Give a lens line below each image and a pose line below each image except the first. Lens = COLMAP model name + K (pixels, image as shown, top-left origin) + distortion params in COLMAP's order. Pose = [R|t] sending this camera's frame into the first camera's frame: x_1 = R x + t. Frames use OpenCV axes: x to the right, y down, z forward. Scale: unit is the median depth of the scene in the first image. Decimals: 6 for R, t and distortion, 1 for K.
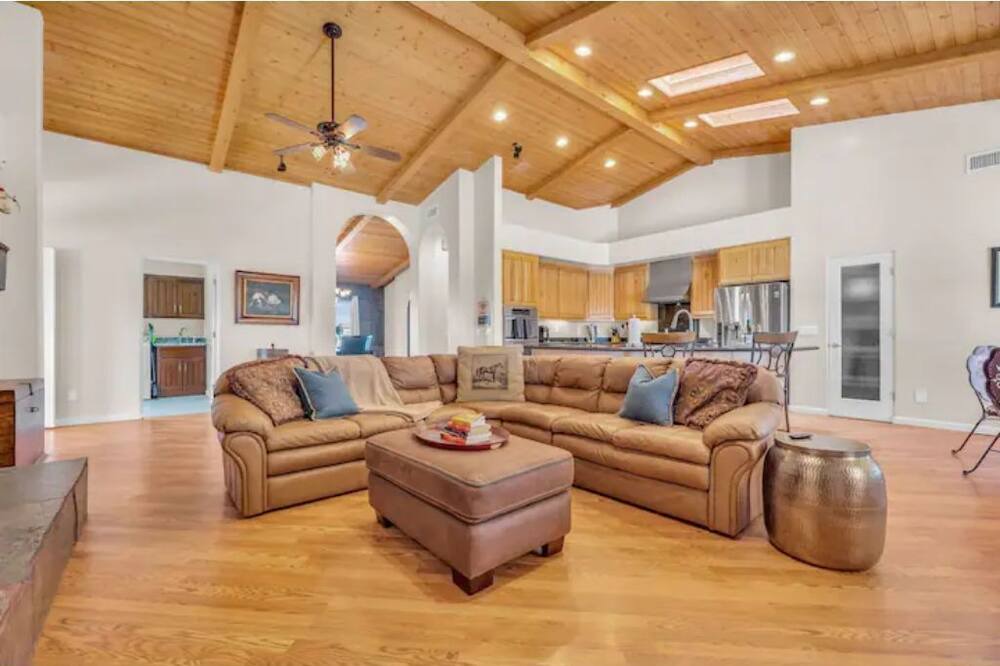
lens RADIAL K [[426.8, 0, 484.1], [0, 426.8, 336.1], [0, 0, 1]] dist [0.000437, -0.000129]
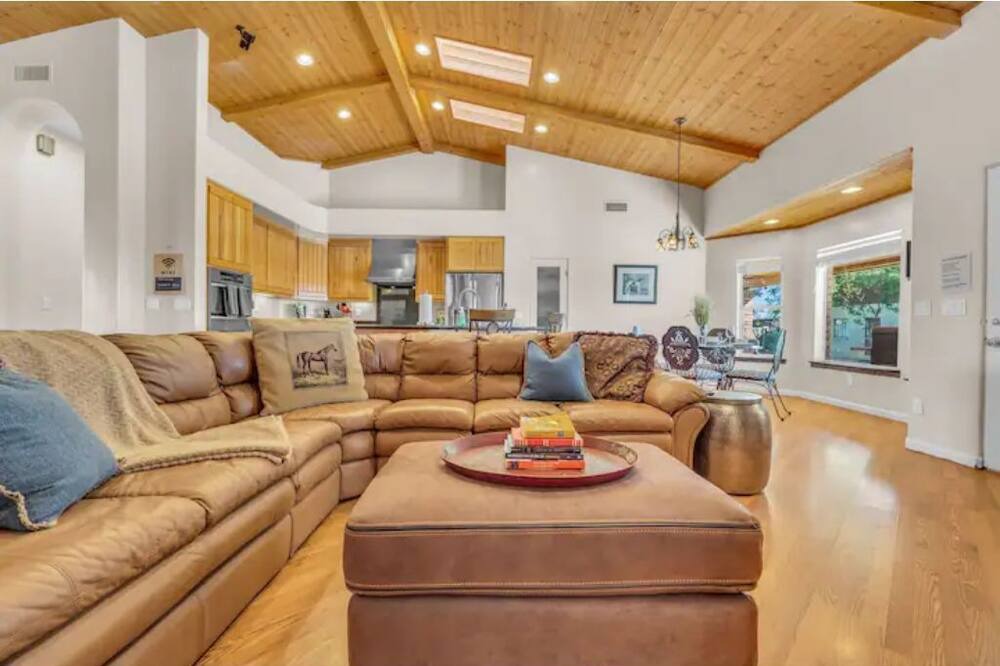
lens RADIAL K [[426.2, 0, 500.0], [0, 426.2, 333.0], [0, 0, 1]] dist [-0.003915, -0.000472]
pose [[0.625072, 0.000787, 0.780566, -0.228509], [-0.012673, 0.999878, 0.009140, 0.026558], [-0.780464, -0.015605, 0.625006, 0.293521]]
